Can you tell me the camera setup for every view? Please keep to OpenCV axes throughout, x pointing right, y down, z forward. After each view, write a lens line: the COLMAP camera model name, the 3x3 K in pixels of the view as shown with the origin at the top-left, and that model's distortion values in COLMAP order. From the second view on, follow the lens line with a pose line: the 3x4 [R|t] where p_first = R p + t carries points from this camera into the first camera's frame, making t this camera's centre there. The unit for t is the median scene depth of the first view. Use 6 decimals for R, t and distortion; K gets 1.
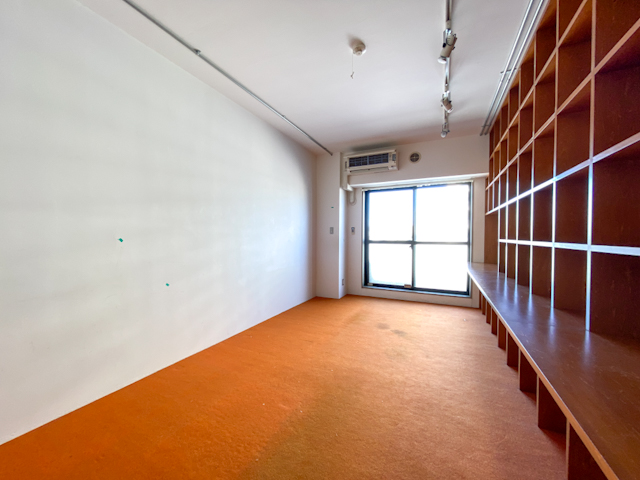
lens RADIAL K [[256.1, 0, 322.7], [0, 256.1, 241.8], [0, 0, 1]] dist [0.002925, -0.000039]
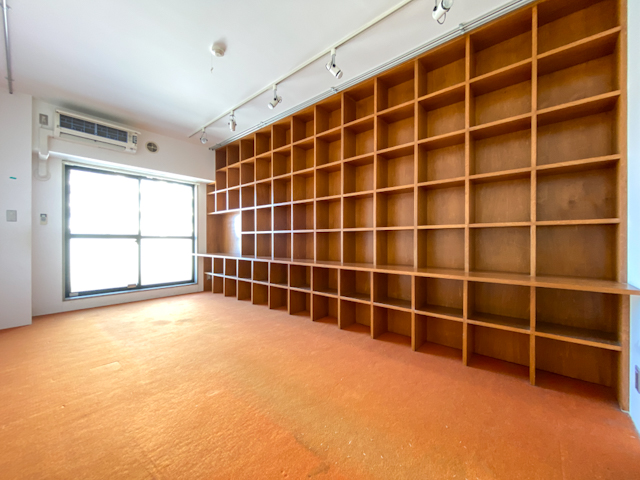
lens RADIAL K [[256.1, 0, 317.7], [0, 256.1, 241.3], [0, 0, 1]] dist [0.002925, -0.000039]
pose [[0.275229, -0.005548, 0.961363, -0.507042], [0.021137, 0.999777, -0.000282, 0.046754], [-0.961146, 0.020398, 0.275285, 0.192180]]
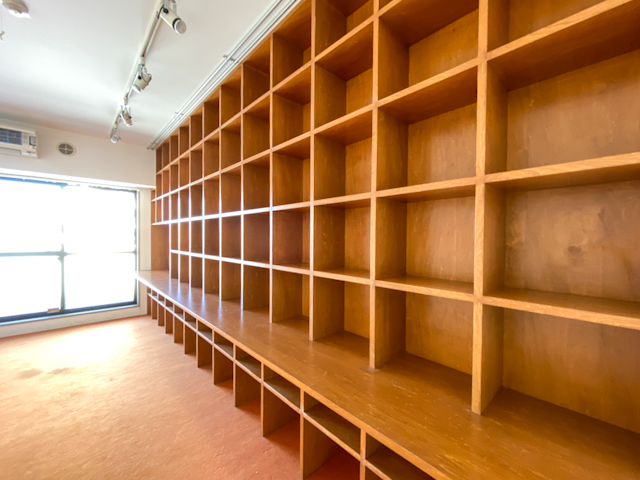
lens RADIAL K [[267.0, 0, 317.0], [0, 267.0, 242.3], [0, 0, 1]] dist [-0.002640, 0.000392]
pose [[0.379633, -0.014389, 0.925025, -0.154618], [0.013590, 0.999858, 0.009976, -0.043014], [-0.925038, 0.008784, 0.379774, -0.054703]]
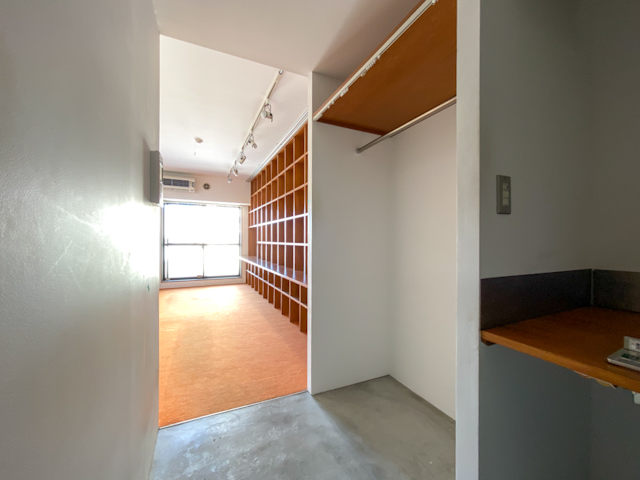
lens RADIAL K [[256.1, 0, 321.7], [0, 256.1, 243.8], [0, 0, 1]] dist [0.002925, -0.000039]
pose [[0.626819, -0.009321, 0.779109, -0.483536], [0.015393, 0.999881, -0.000421, 0.012519], [-0.779013, 0.012257, 0.626888, -0.553626]]
